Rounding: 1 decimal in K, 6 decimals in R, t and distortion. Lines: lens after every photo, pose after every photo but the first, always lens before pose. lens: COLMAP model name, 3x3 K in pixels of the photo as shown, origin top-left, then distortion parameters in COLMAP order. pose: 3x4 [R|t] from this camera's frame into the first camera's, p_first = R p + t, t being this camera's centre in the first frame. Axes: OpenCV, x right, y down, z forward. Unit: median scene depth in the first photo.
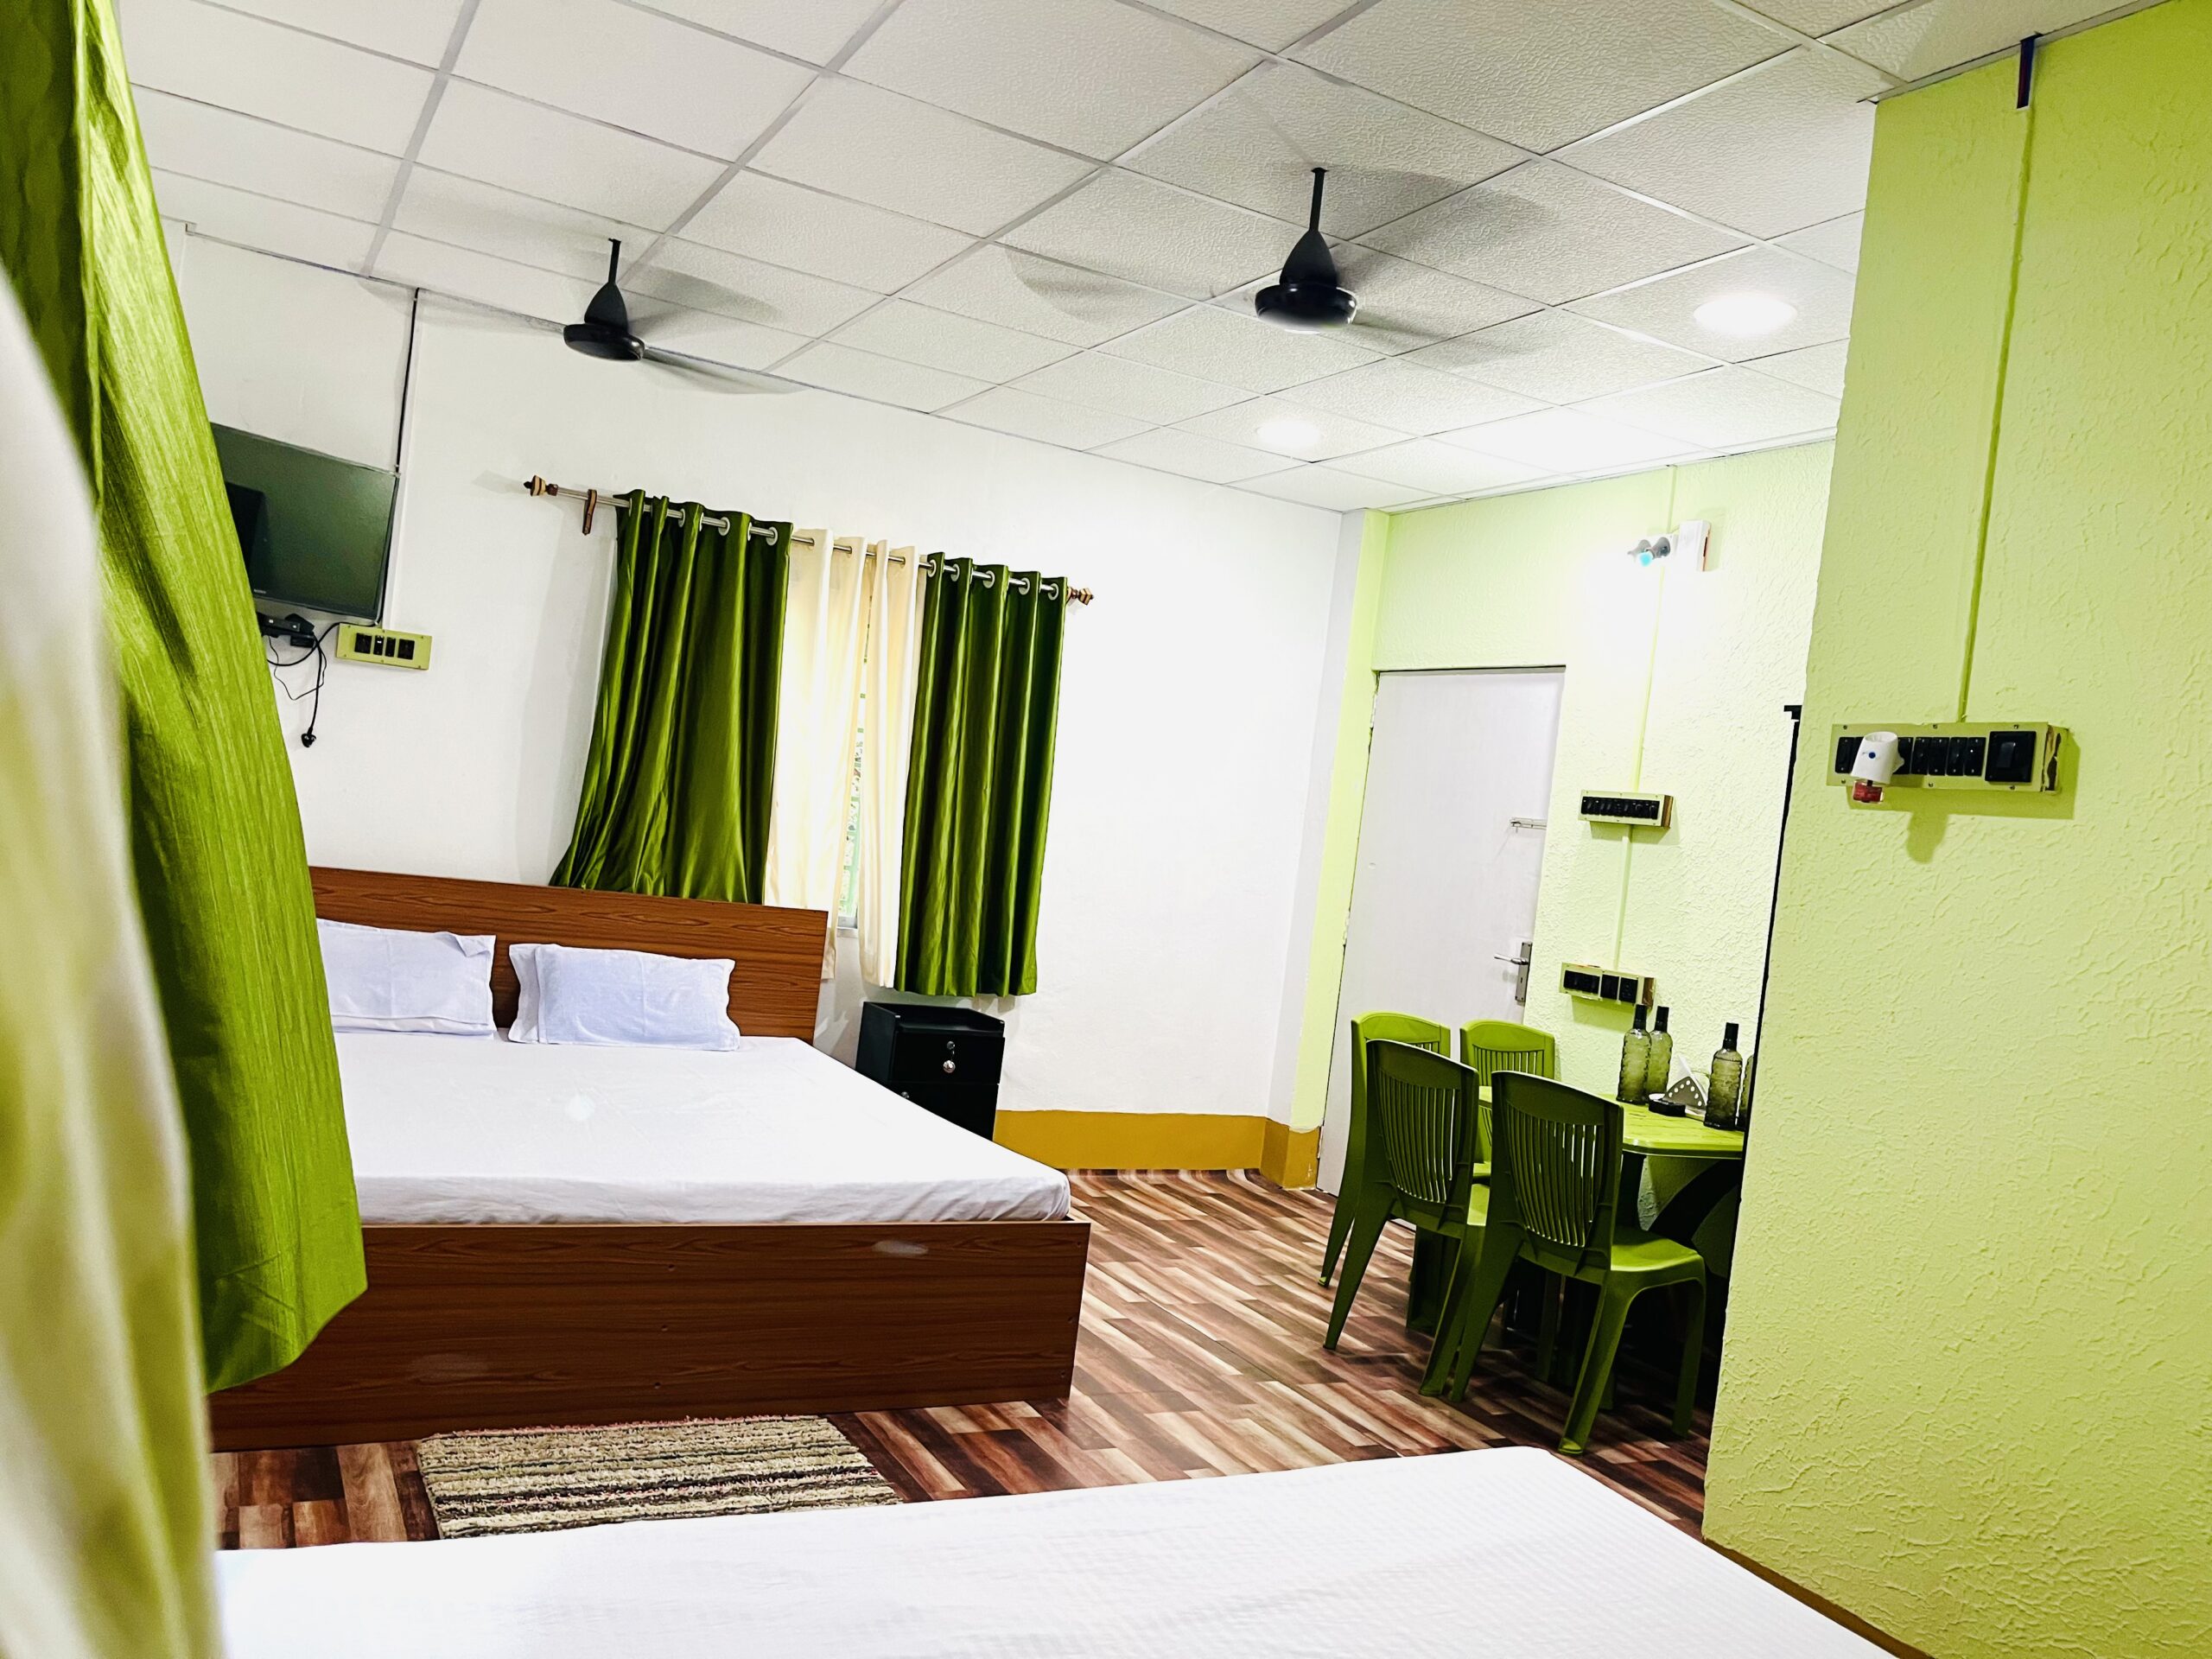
lens RADIAL K [[1654.0, 0, 1105.6], [0, 1654.0, 851.0], [0, 0, 1]] dist [0.061037, -0.105111]
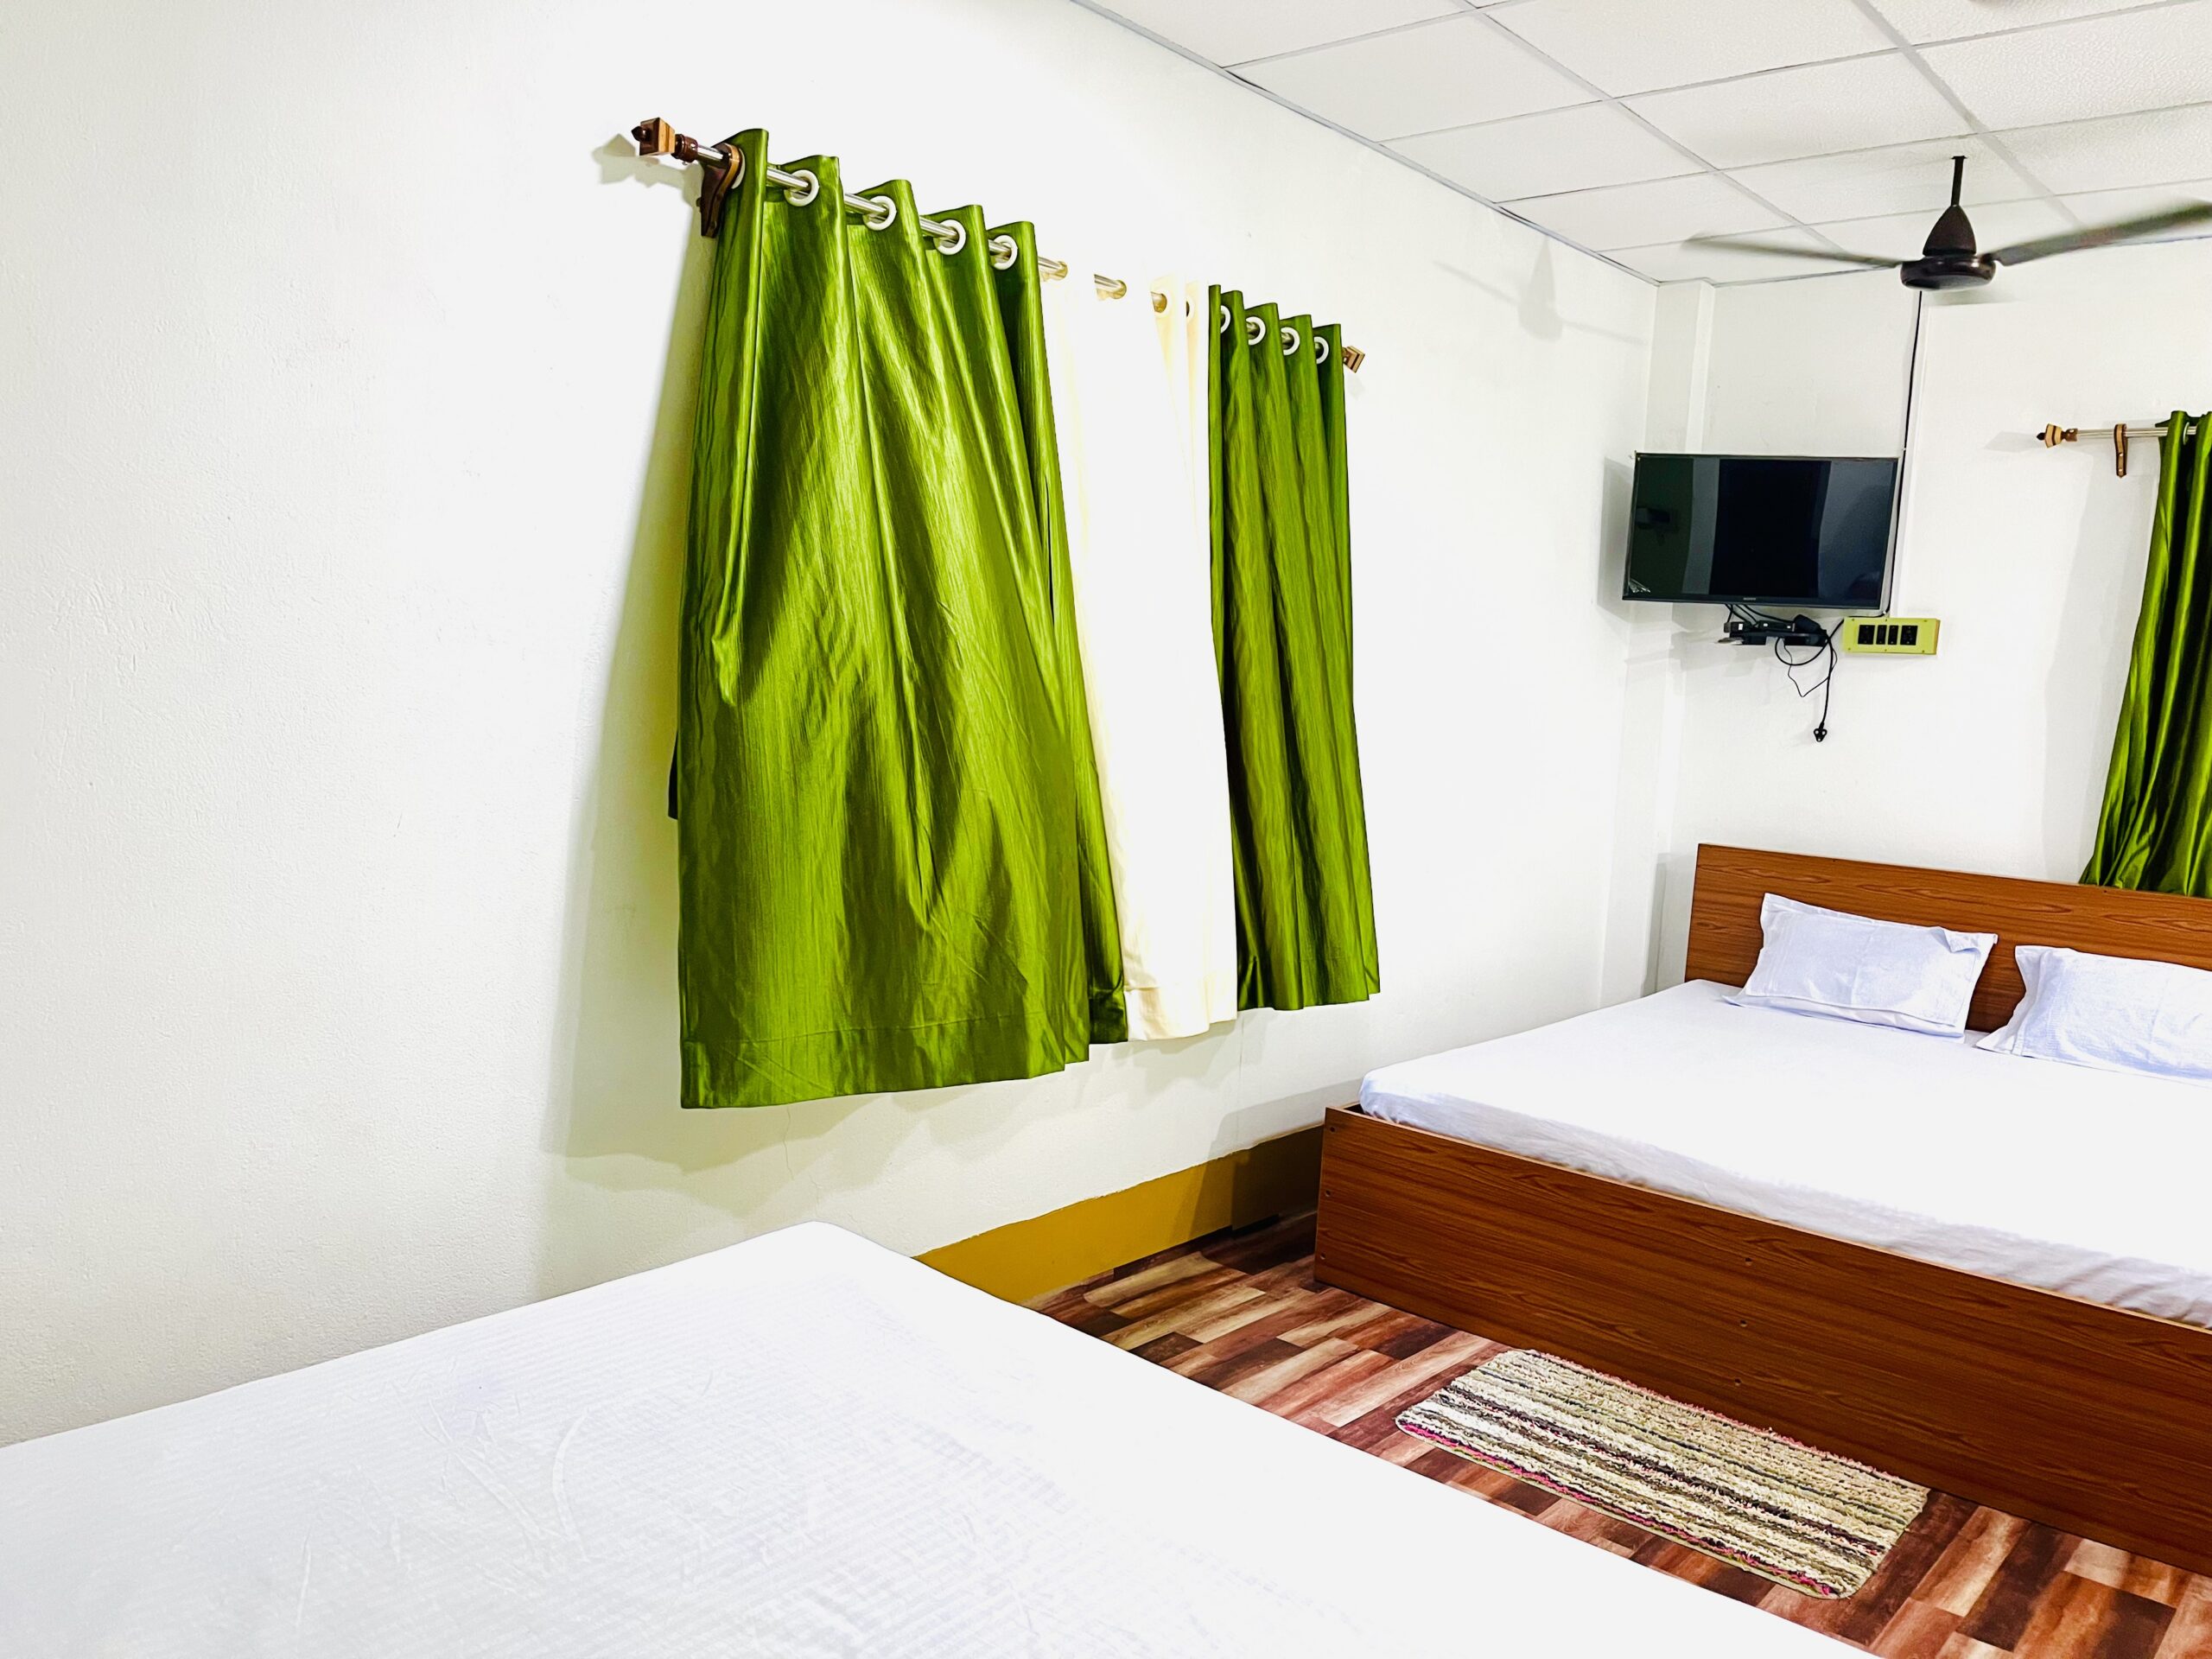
lens RADIAL K [[1670.6, 0, 1105.9], [0, 1670.6, 869.0], [0, 0, 1]] dist [0.055527, -0.117028]
pose [[0.342356, 0.009945, -0.939518, 0.352355], [-0.019493, 0.999804, 0.003480, 0.022027], [0.939368, 0.017122, 0.342483, 0.228796]]
